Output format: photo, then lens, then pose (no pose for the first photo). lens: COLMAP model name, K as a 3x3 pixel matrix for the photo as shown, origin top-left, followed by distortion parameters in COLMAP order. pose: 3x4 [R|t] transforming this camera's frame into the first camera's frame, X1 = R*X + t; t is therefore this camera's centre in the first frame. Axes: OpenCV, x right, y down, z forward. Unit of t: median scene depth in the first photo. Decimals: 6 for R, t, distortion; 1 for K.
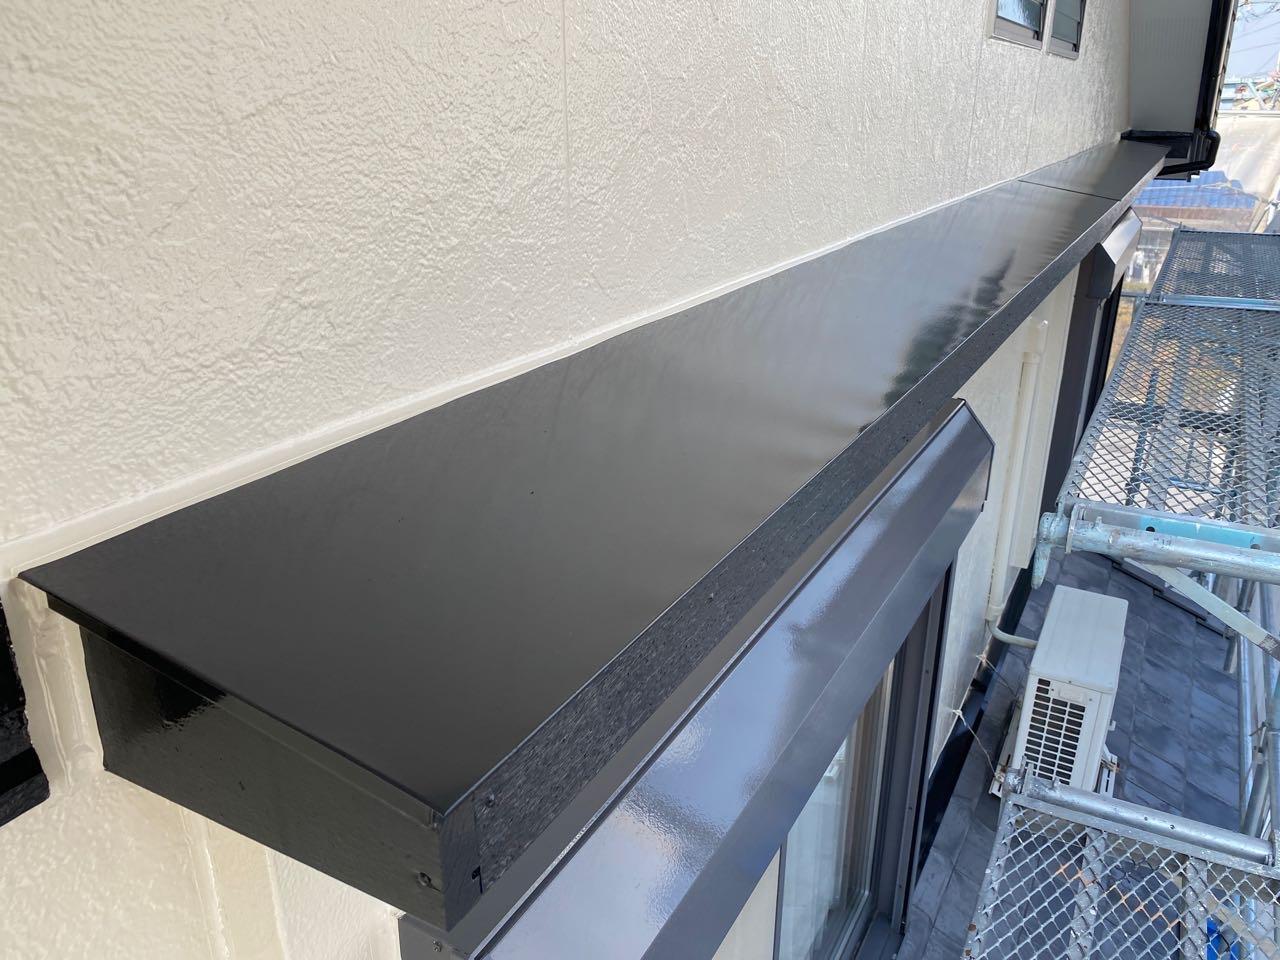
lens RADIAL K [[984.5, 0, 656.0], [0, 984.5, 473.7], [0, 0, 1]] dist [0.008079, -0.000102]
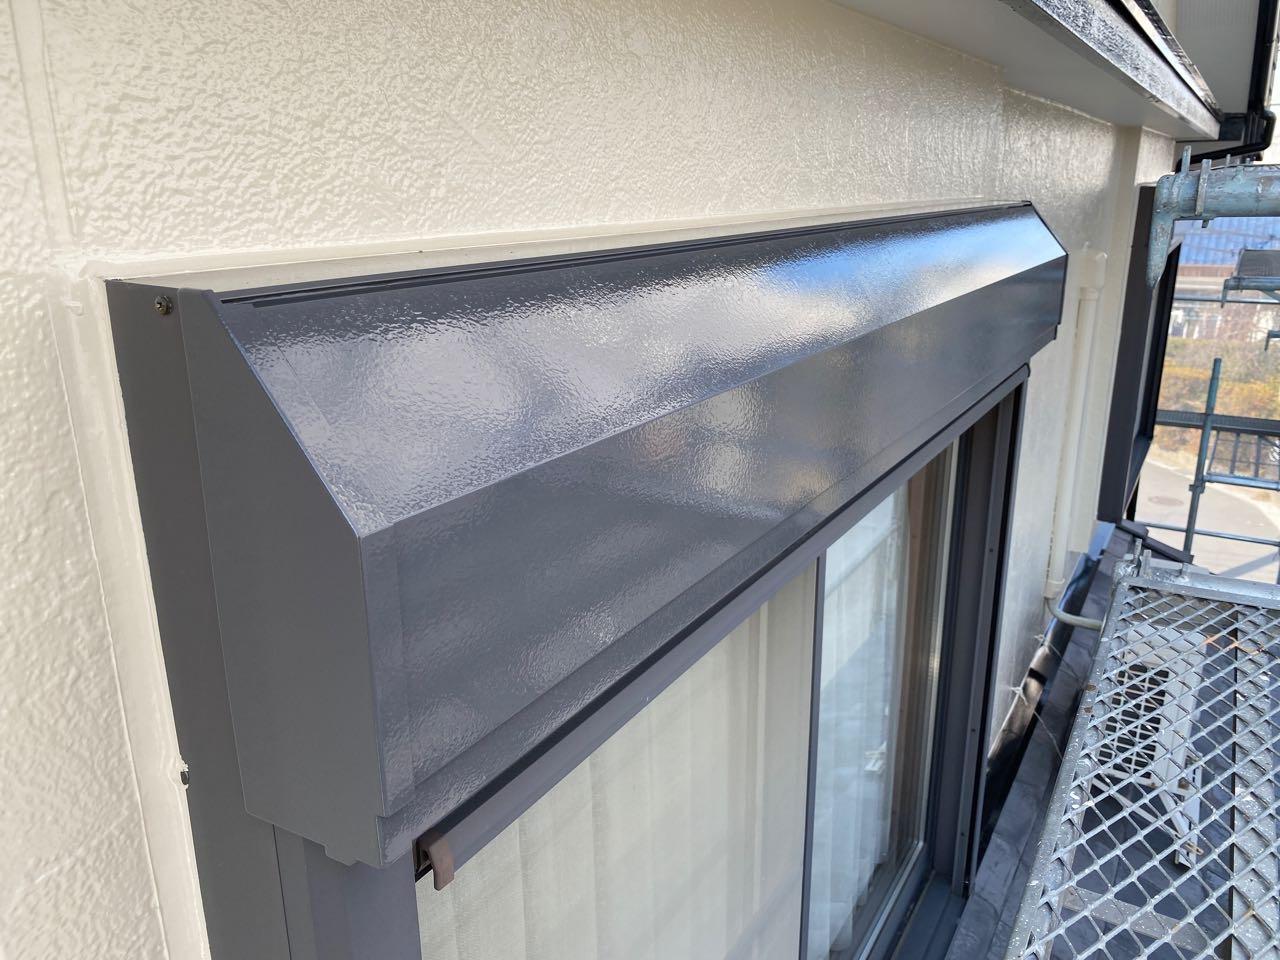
lens RADIAL K [[992.6, 0, 647.0], [0, 992.6, 458.0], [0, 0, 1]] dist [0.011133, -0.002977]
pose [[0.999231, 0.000593, -0.039201, 0.011574], [-0.004034, 0.996134, -0.087752, 0.115206], [0.038997, 0.087843, 0.995371, 0.088839]]
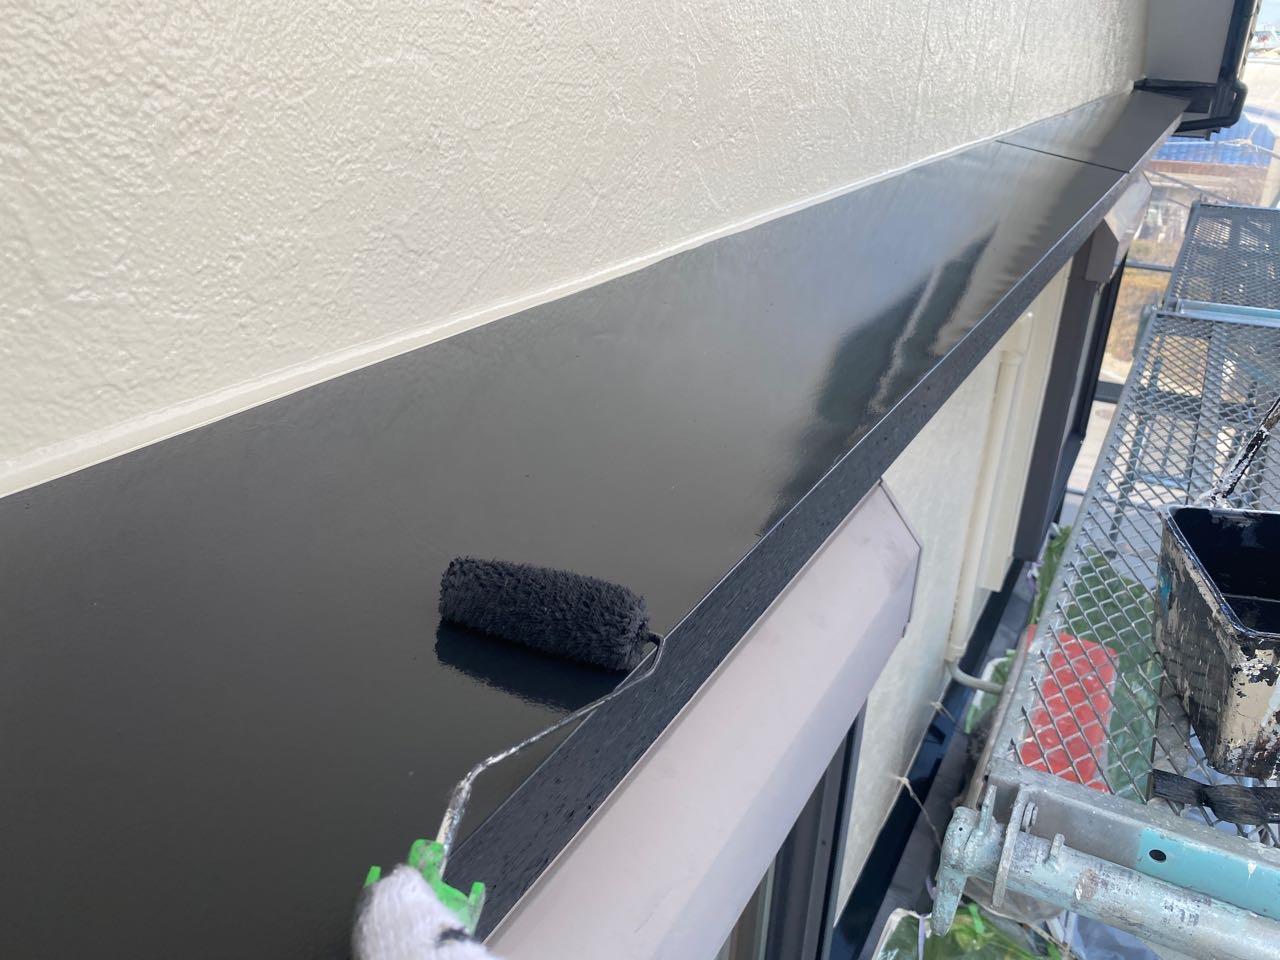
lens RADIAL K [[985.4, 0, 640.6], [0, 985.4, 465.8], [0, 0, 1]] dist [-0.000505, 0.004887]
pose [[0.999566, 0.028676, -0.006753, 0.082484], [-0.028305, 0.998359, 0.049772, -0.060324], [0.008169, -0.049559, 0.998738, 0.177717]]
